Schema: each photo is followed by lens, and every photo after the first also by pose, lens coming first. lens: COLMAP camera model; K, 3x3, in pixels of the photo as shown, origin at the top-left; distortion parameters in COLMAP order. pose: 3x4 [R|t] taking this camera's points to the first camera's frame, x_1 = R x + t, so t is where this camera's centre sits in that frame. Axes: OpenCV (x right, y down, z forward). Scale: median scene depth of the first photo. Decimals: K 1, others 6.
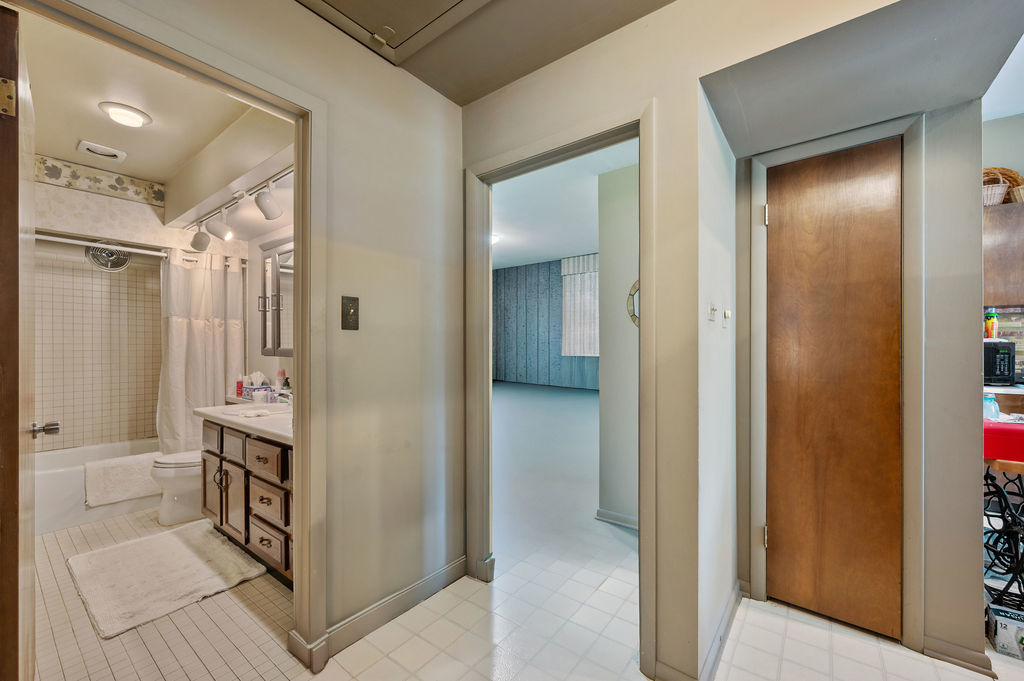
lens RADIAL K [[412.5, 0, 512.8], [0, 412.5, 343.0], [0, 0, 1]] dist [-0.007843, 0.001340]
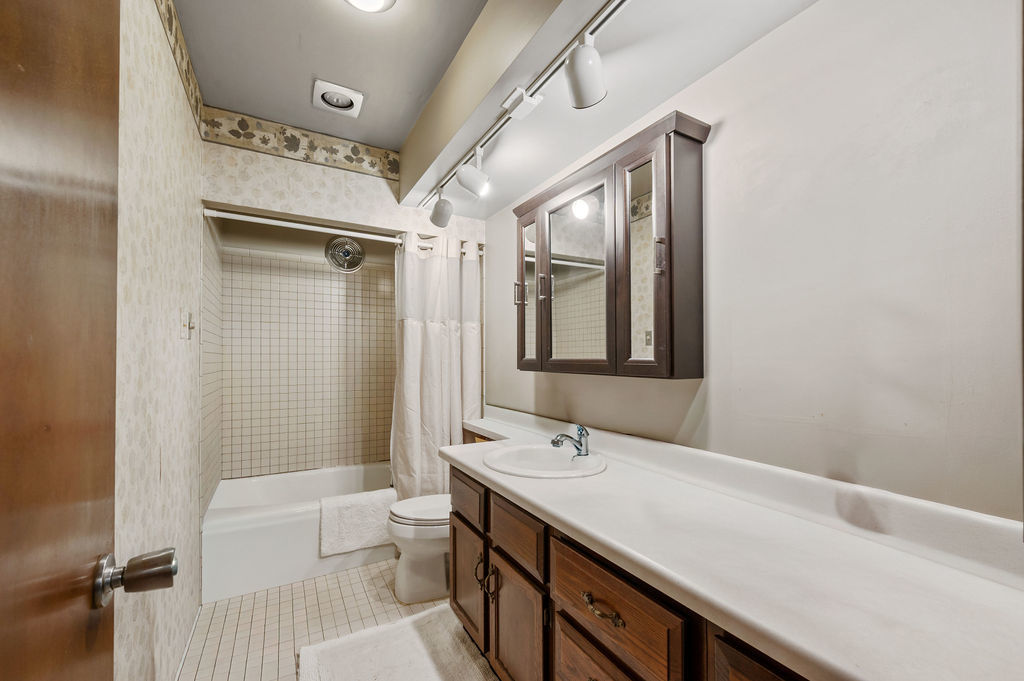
lens RADIAL K [[412.5, 0, 518.6], [0, 412.5, 349.1], [0, 0, 1]] dist [-0.007843, 0.001340]
pose [[0.926428, -0.006918, -0.376408, -0.351405], [0.001822, 0.999902, -0.013895, 0.005630], [0.376468, 0.012187, 0.926350, 0.366750]]
